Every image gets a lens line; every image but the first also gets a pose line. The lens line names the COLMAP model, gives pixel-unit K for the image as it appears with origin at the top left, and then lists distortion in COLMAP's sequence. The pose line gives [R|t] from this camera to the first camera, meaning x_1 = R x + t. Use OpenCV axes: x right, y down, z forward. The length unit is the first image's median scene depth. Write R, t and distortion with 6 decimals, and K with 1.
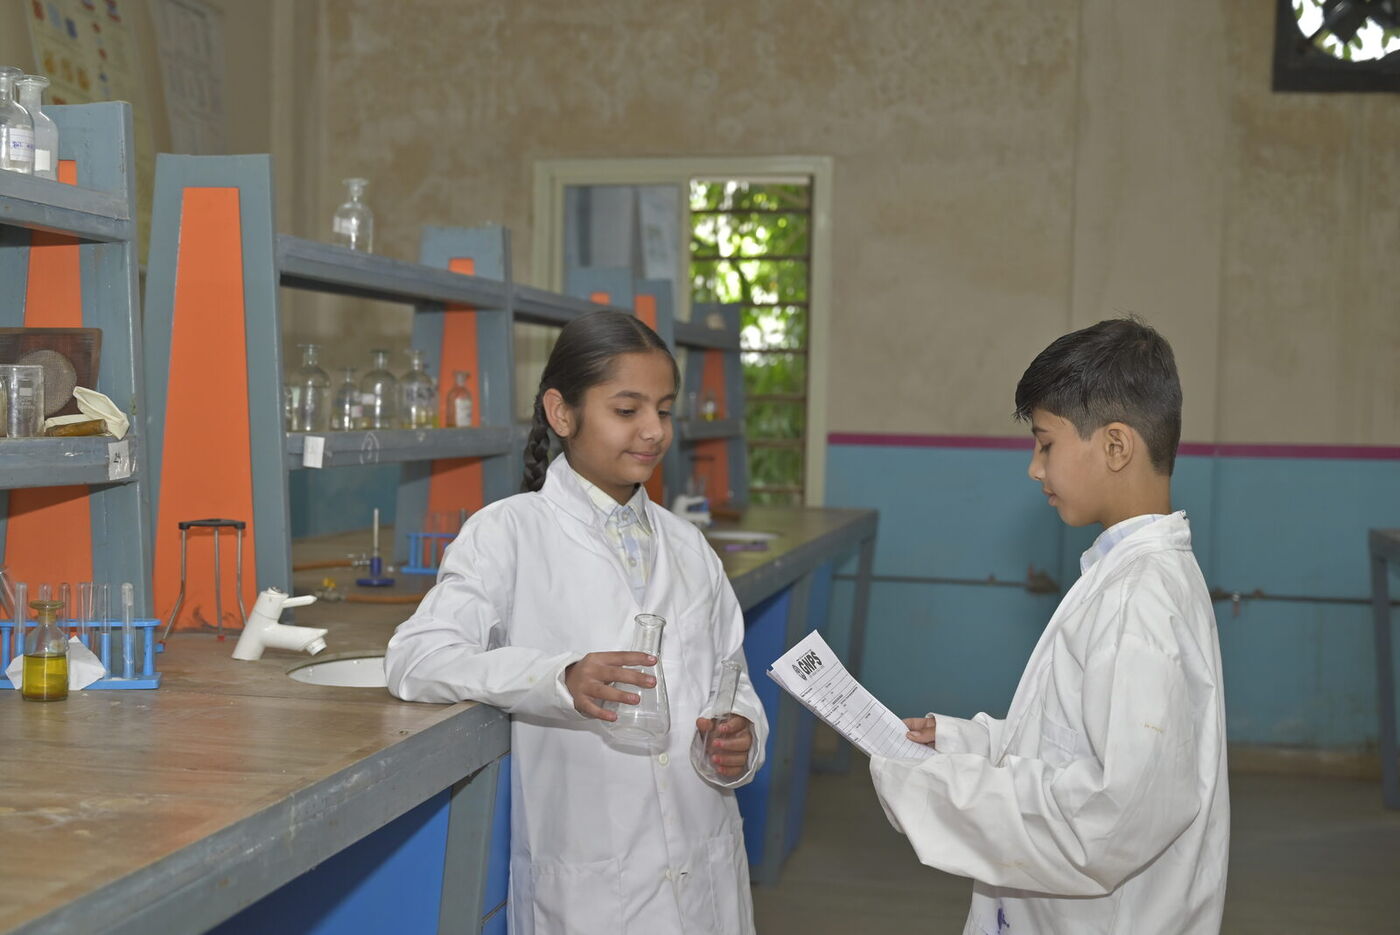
lens RADIAL K [[2074.0, 0, 698.5], [0, 2074.0, 471.1], [0, 0, 1]] dist [0.031364, 0.000000]
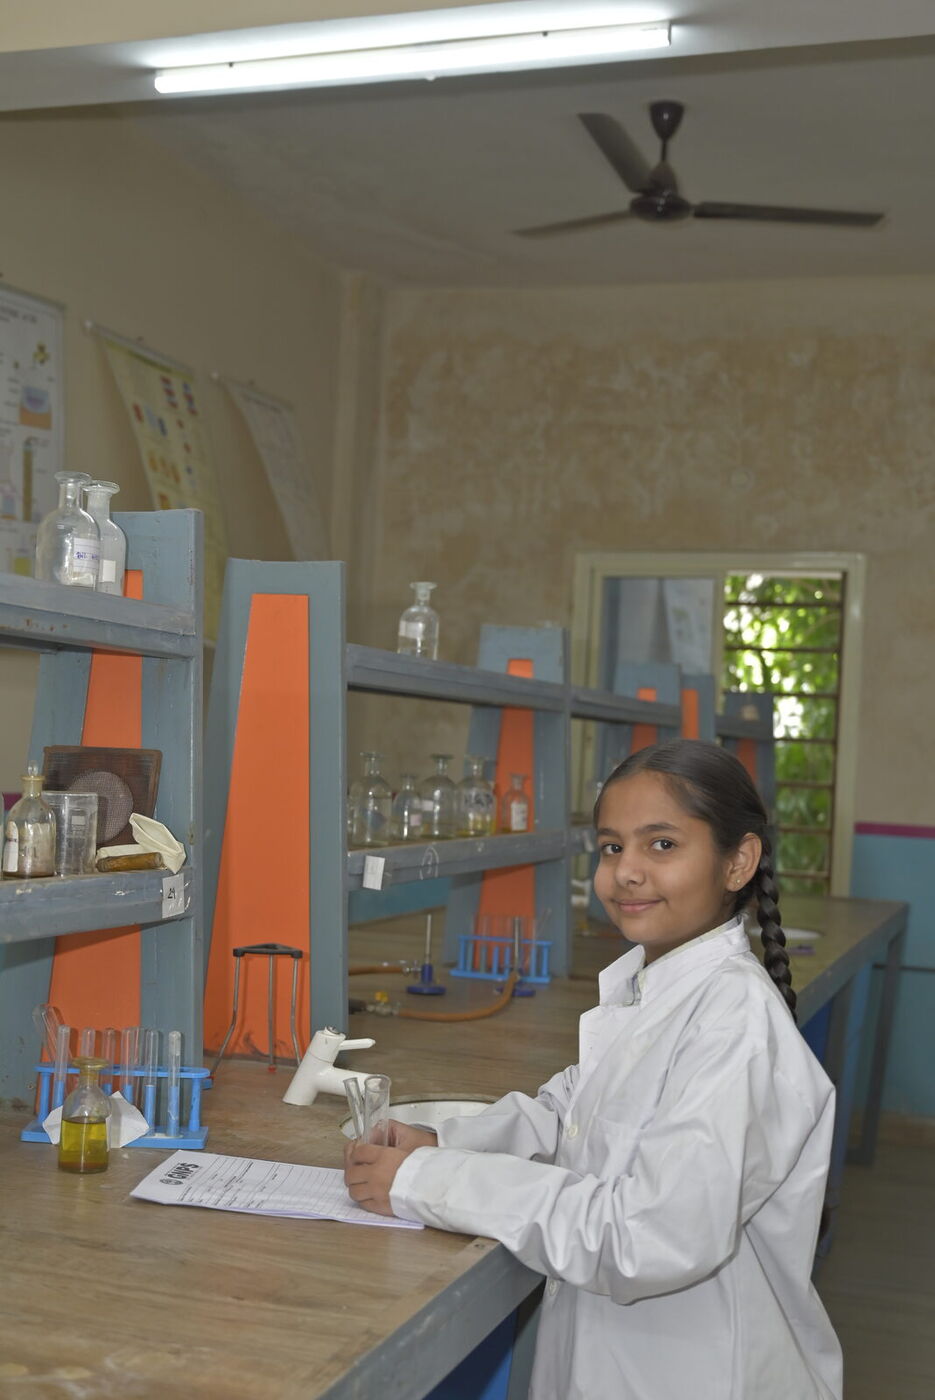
lens RADIAL K [[1810.7, 0, 468.2], [0, 1810.7, 698.5], [0, 0, 1]] dist [0.022312, 0.000000]
pose [[0.992780, 0.026336, -0.117021, -0.042617], [-0.033344, 0.997740, -0.058341, -0.036871], [0.115220, 0.061822, 0.991414, 0.158923]]
